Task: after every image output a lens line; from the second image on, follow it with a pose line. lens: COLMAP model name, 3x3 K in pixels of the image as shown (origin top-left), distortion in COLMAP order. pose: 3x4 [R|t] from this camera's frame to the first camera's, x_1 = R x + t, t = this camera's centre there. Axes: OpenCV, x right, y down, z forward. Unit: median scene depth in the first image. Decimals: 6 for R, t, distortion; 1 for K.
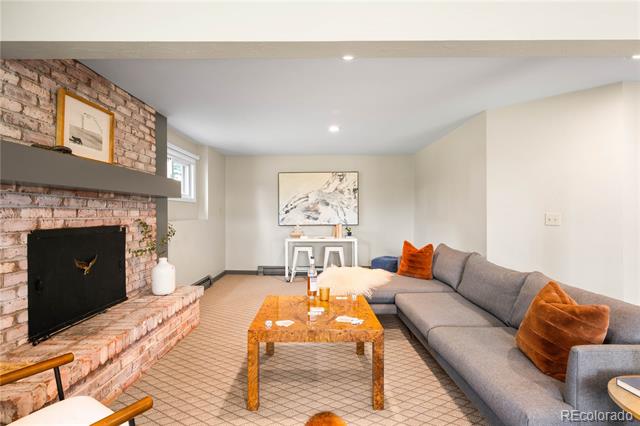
lens RADIAL K [[322.1, 0, 318.2], [0, 322.1, 214.7], [0, 0, 1]] dist [-0.017422, 0.000887]
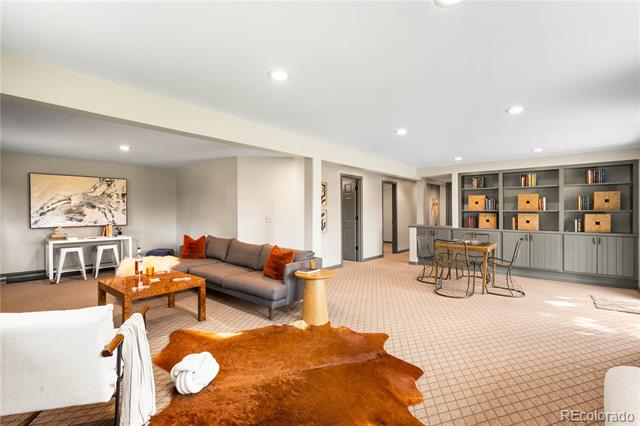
lens RADIAL K [[292.7, 0, 320.0], [0, 292.7, 213.6], [0, 0, 1]] dist [0.005070, 0.000438]
pose [[0.652635, -0.001273, 0.757672, -0.231798], [0.000995, 0.999999, 0.000823, -0.010544], [-0.757672, 0.000217, 0.652635, -0.224382]]
